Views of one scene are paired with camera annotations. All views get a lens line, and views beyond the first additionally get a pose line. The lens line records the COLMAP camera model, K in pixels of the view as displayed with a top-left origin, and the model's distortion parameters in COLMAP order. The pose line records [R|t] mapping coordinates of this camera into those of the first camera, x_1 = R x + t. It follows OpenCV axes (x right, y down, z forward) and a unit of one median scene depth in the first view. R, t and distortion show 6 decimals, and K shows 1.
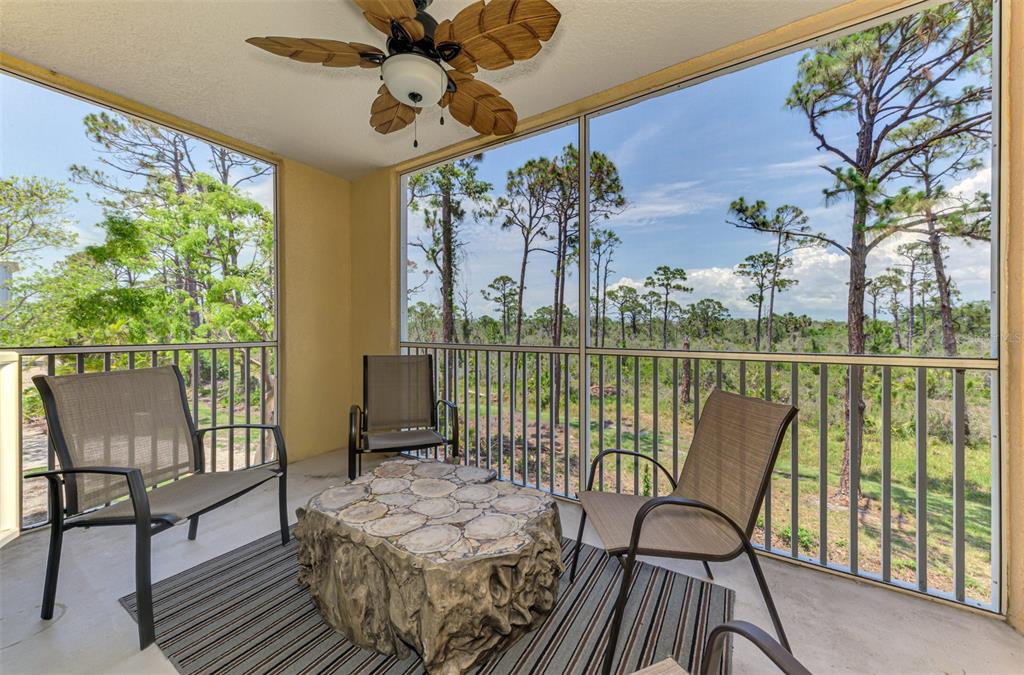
lens RADIAL K [[369.4, 0, 511.5], [0, 369.4, 332.2], [0, 0, 1]] dist [0.002773, -0.000018]
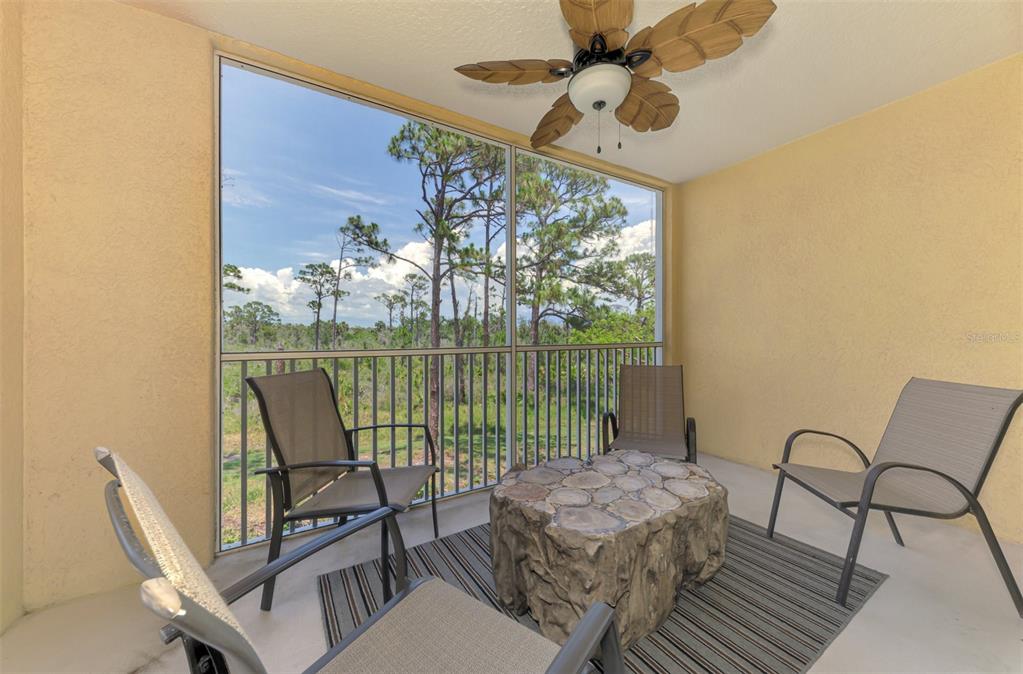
lens RADIAL K [[369.0, 0, 505.9], [0, 369.0, 334.3], [0, 0, 1]] dist [0.002773, -0.000018]
pose [[0.445750, -0.003173, 0.895152, -0.178724], [0.009465, 0.999955, -0.001169, 0.001222], [-0.895108, 0.008993, 0.445759, 0.105766]]
